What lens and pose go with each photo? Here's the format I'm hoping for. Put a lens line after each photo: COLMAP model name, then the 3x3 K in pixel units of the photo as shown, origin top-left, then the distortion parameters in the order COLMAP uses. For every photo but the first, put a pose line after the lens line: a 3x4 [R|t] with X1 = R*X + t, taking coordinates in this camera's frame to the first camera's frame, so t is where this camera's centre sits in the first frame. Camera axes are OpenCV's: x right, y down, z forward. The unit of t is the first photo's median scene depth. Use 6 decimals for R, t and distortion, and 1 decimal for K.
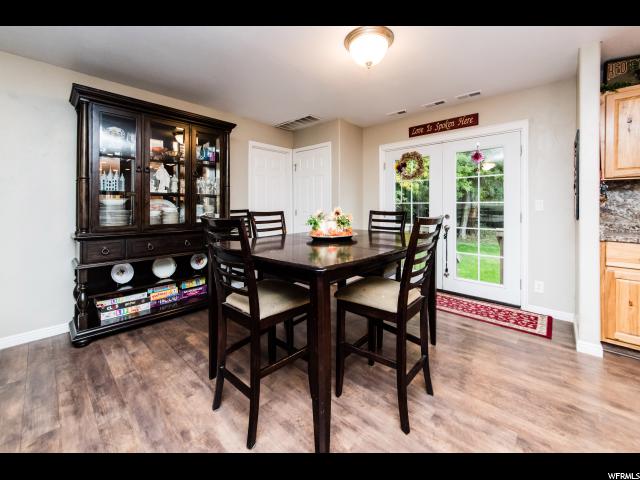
lens RADIAL K [[257.9, 0, 292.3], [0, 257.9, 202.9], [0, 0, 1]] dist [-0.001772, 0.000894]
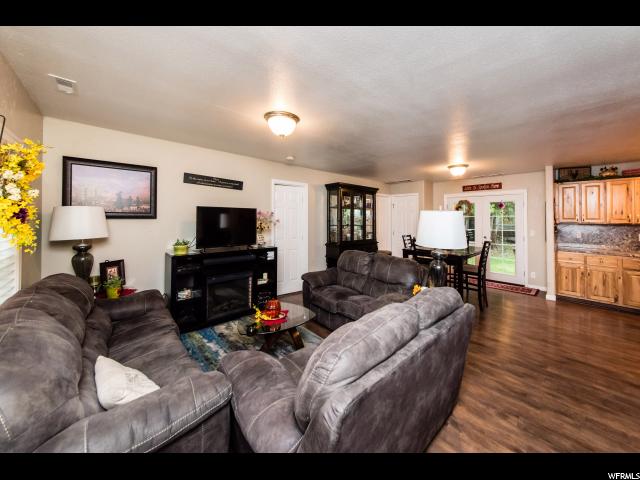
lens RADIAL K [[257.9, 0, 321.1], [0, 257.9, 209.7], [0, 0, 1]] dist [-0.001772, 0.000894]
pose [[0.999874, 0.012531, 0.009749, -0.595649], [-0.012311, 0.999675, -0.022345, -0.090059], [-0.010026, 0.022222, 0.999703, -0.839038]]
